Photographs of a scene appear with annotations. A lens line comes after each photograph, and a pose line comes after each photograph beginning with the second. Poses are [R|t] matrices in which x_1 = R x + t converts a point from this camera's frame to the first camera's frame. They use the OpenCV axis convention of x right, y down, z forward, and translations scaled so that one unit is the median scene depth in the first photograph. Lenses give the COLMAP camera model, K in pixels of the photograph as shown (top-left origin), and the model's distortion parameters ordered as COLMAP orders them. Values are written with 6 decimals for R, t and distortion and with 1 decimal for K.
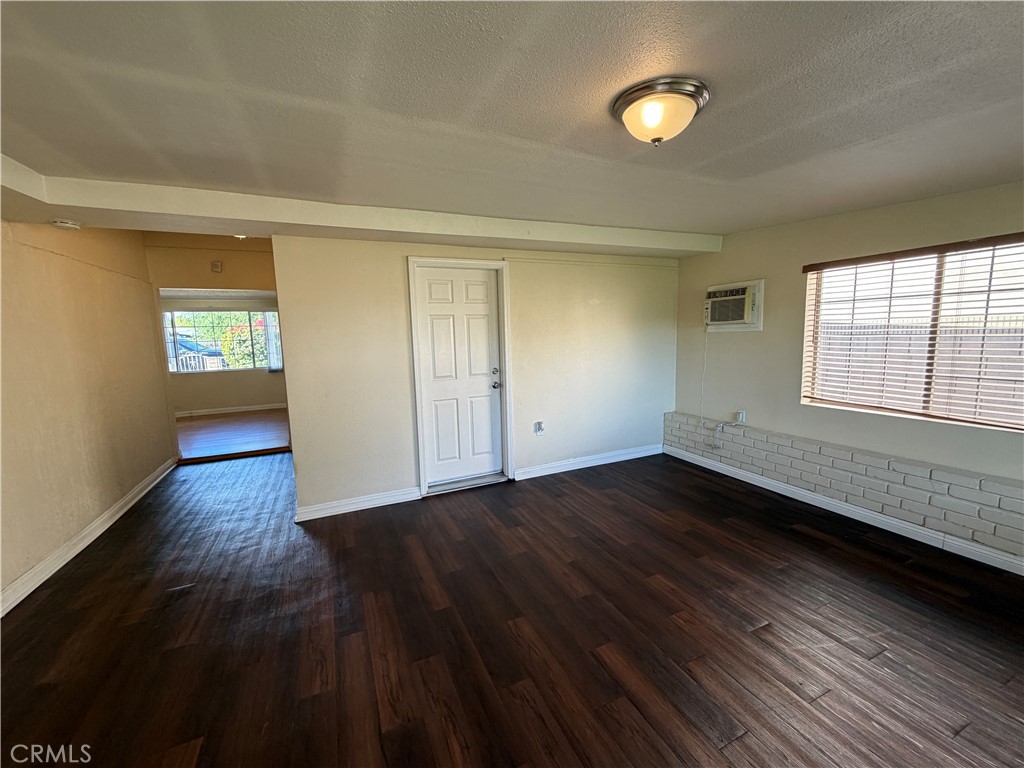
lens RADIAL K [[407.4, 0, 511.6], [0, 407.4, 383.2], [0, 0, 1]] dist [-0.000767, -0.000033]
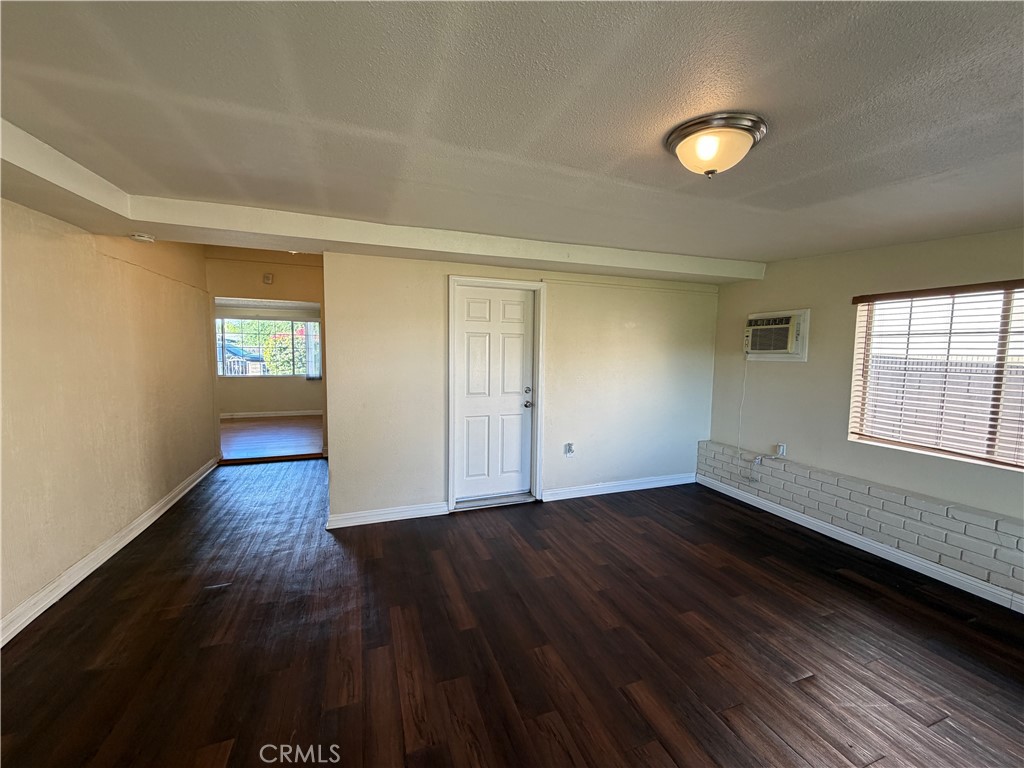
lens RADIAL K [[407.4, 0, 511.0], [0, 407.4, 383.1], [0, 0, 1]] dist [-0.000767, -0.000033]
pose [[0.996753, 0.046688, -0.065596, -0.020937], [-0.049357, 0.997993, -0.039664, -0.006714], [0.063612, 0.042773, 0.997058, -0.005078]]
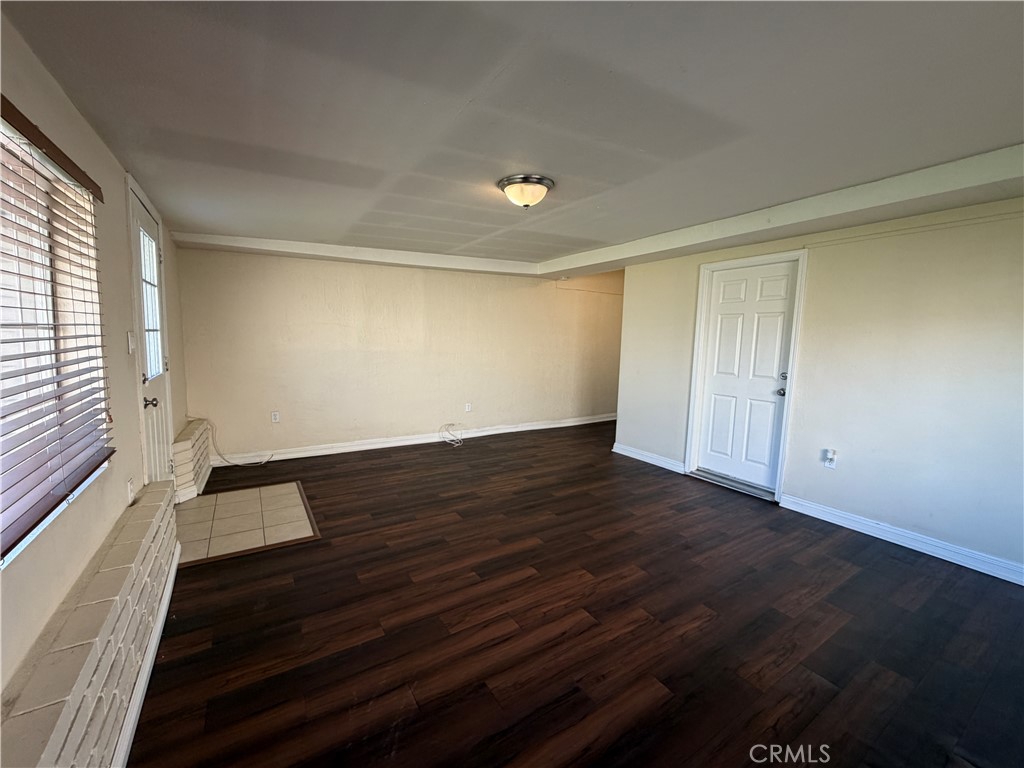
lens RADIAL K [[407.4, 0, 507.9], [0, 407.4, 386.2], [0, 0, 1]] dist [-0.000767, -0.000033]
pose [[0.142381, 0.149770, -0.978415, 0.946157], [-0.149166, 0.980444, 0.128374, -0.041414], [0.978508, 0.127668, 0.161937, 0.350184]]
